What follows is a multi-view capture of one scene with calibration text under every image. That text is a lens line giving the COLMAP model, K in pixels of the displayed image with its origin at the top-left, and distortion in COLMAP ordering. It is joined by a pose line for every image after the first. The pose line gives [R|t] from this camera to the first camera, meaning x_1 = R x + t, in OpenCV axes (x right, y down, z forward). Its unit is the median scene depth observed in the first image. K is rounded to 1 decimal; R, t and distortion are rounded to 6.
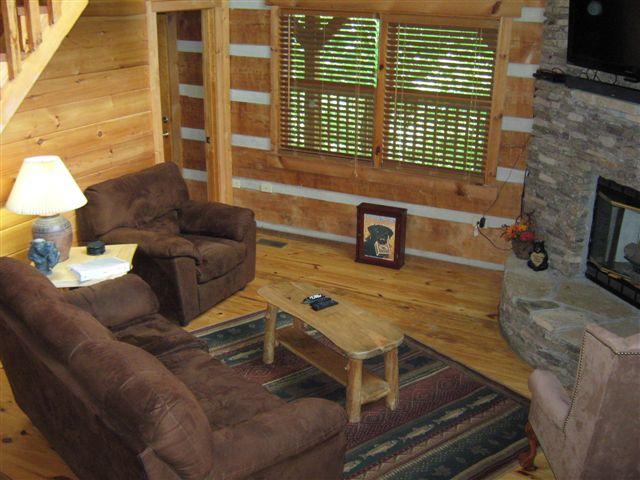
lens RADIAL K [[773.2, 0, 320.0], [0, 773.2, 240.0], [0, 0, 1]] dist [-0.013375, -0.016317]
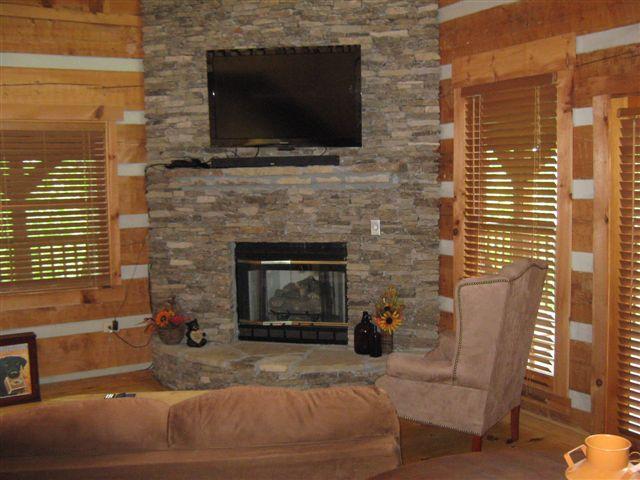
lens RADIAL K [[773.2, 0, 320.0], [0, 773.2, 240.0], [0, 0, 1]] dist [-0.013375, -0.016317]
pose [[0.588567, -0.108655, 0.801114, -0.436588], [0.304252, 0.947845, -0.094973, 0.049783], [-0.749013, 0.299638, 0.590929, 0.209328]]
